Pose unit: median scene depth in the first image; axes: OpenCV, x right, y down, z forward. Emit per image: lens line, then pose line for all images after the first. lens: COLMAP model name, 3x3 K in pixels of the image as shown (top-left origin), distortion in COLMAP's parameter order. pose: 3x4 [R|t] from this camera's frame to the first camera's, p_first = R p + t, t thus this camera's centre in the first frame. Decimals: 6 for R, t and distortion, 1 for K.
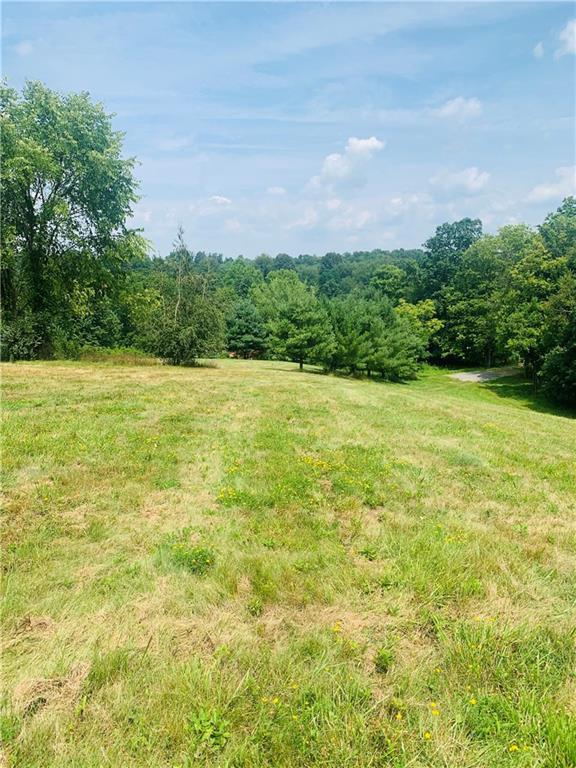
lens RADIAL K [[581.4, 0, 287.7], [0, 581.4, 384.1], [0, 0, 1]] dist [0.000662, -0.000062]
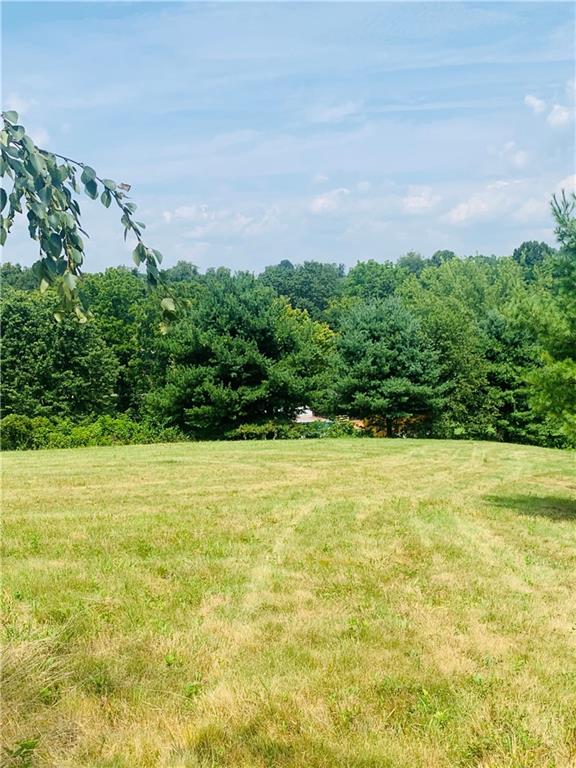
lens RADIAL K [[896.7, 0, 288.4], [0, 896.7, 383.3], [0, 0, 1]] dist [0.040467, 0.000000]
pose [[0.965555, -0.033788, -0.257997, 0.023068], [0.004960, 0.993743, -0.111580, -0.009873], [0.260153, 0.106457, 0.959681, 0.362733]]
